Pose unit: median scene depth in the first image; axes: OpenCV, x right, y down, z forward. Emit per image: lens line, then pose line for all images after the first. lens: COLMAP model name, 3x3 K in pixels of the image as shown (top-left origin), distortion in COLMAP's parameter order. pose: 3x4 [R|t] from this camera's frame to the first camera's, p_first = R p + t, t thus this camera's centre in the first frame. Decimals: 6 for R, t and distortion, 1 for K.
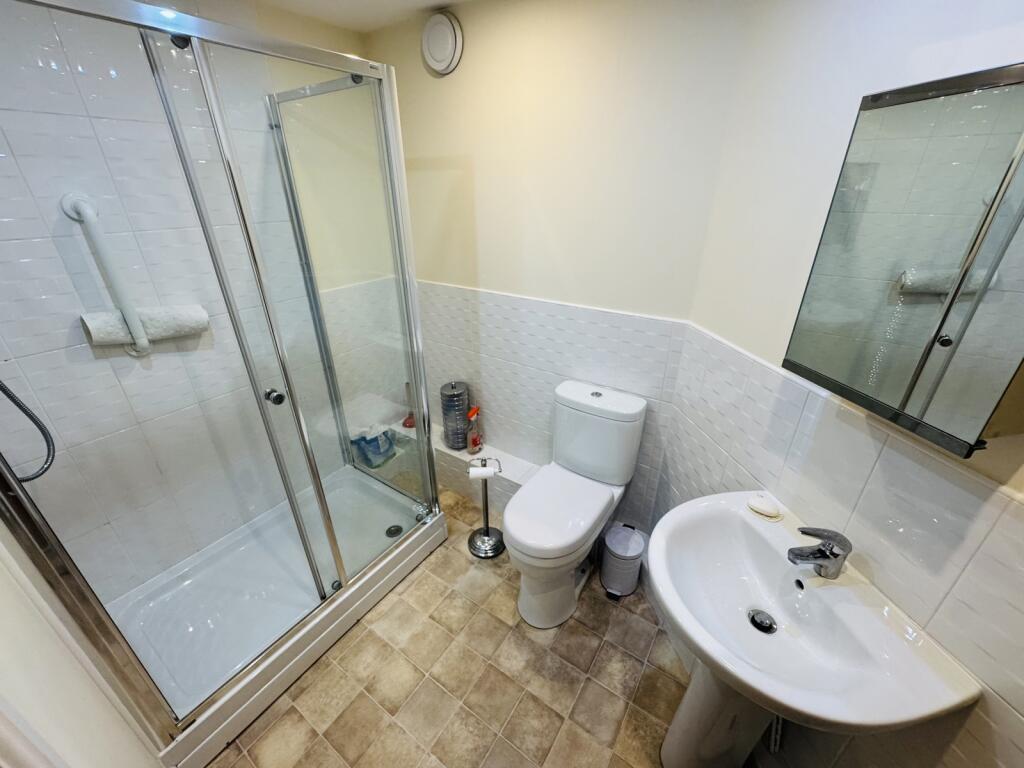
lens RADIAL K [[408.3, 0, 513.2], [0, 408.3, 383.1], [0, 0, 1]] dist [-0.003578, 0.000096]
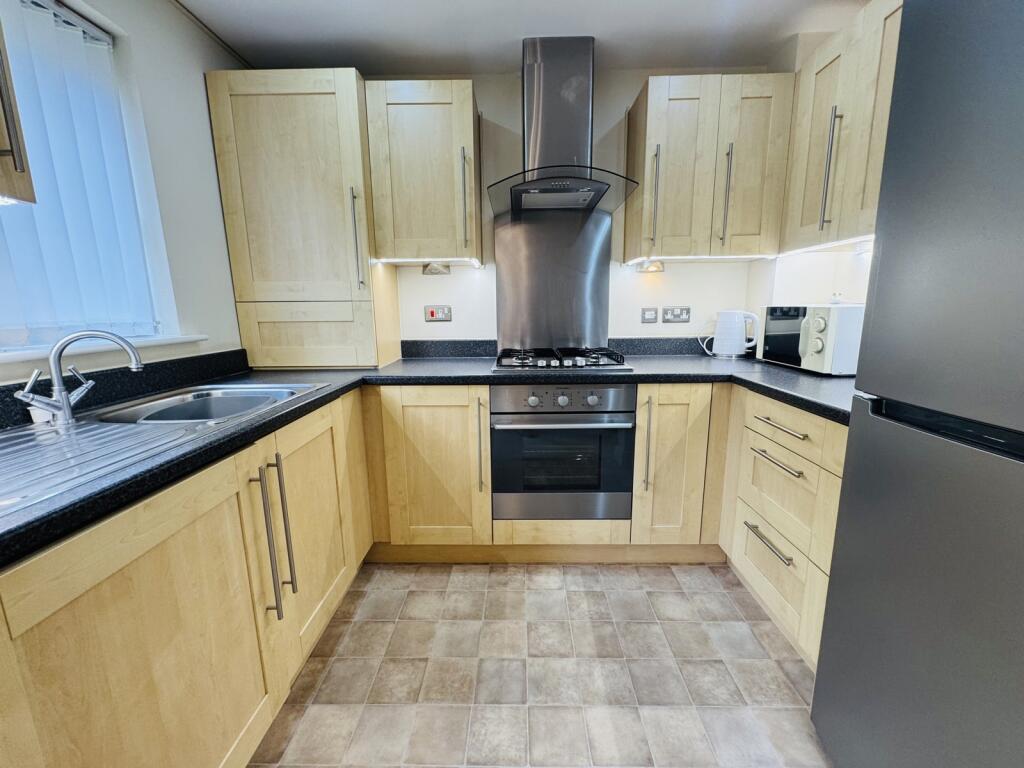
lens RADIAL K [[408.3, 0, 516.1], [0, 408.3, 383.1], [0, 0, 1]] dist [-0.003578, 0.000096]
pose [[-0.837682, 0.121340, -0.532509, 0.556616], [-0.219156, 0.818391, 0.531232, -0.230405], [0.500260, 0.561705, -0.658959, 1.170539]]
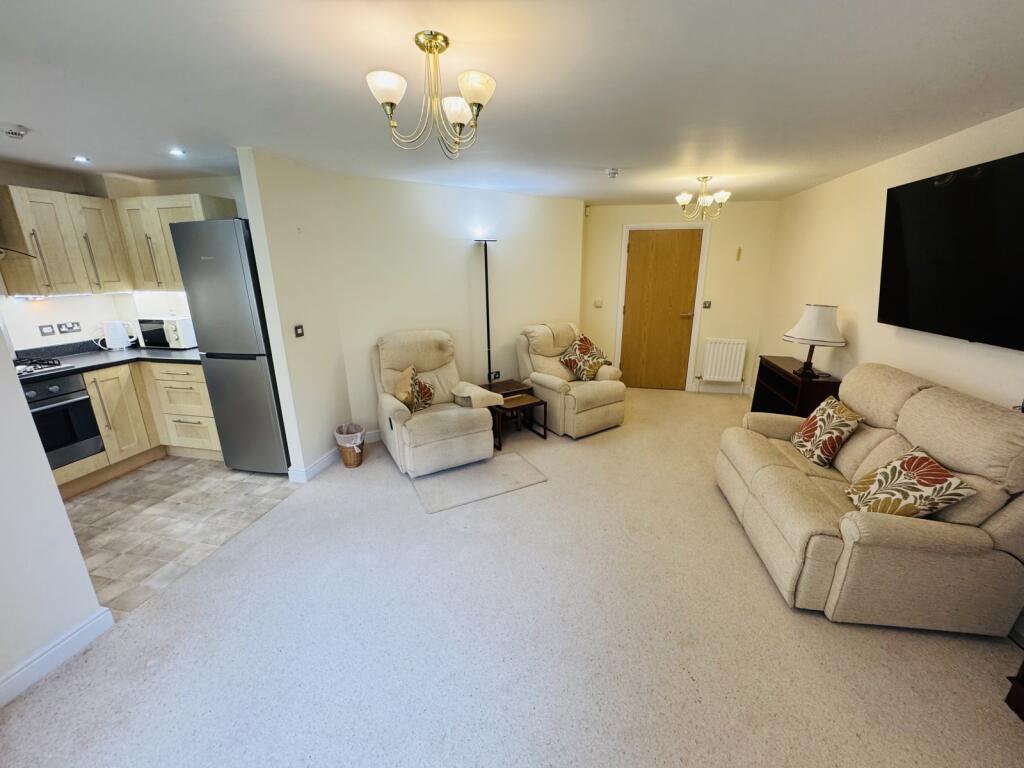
lens RADIAL K [[408.3, 0, 512.0], [0, 408.3, 385.9], [0, 0, 1]] dist [-0.003578, 0.000096]
pose [[0.380981, 0.266729, -0.885274, 2.169687], [-0.403374, 0.909506, 0.100436, -0.667231], [0.831951, 0.318832, 0.454096, 1.442833]]
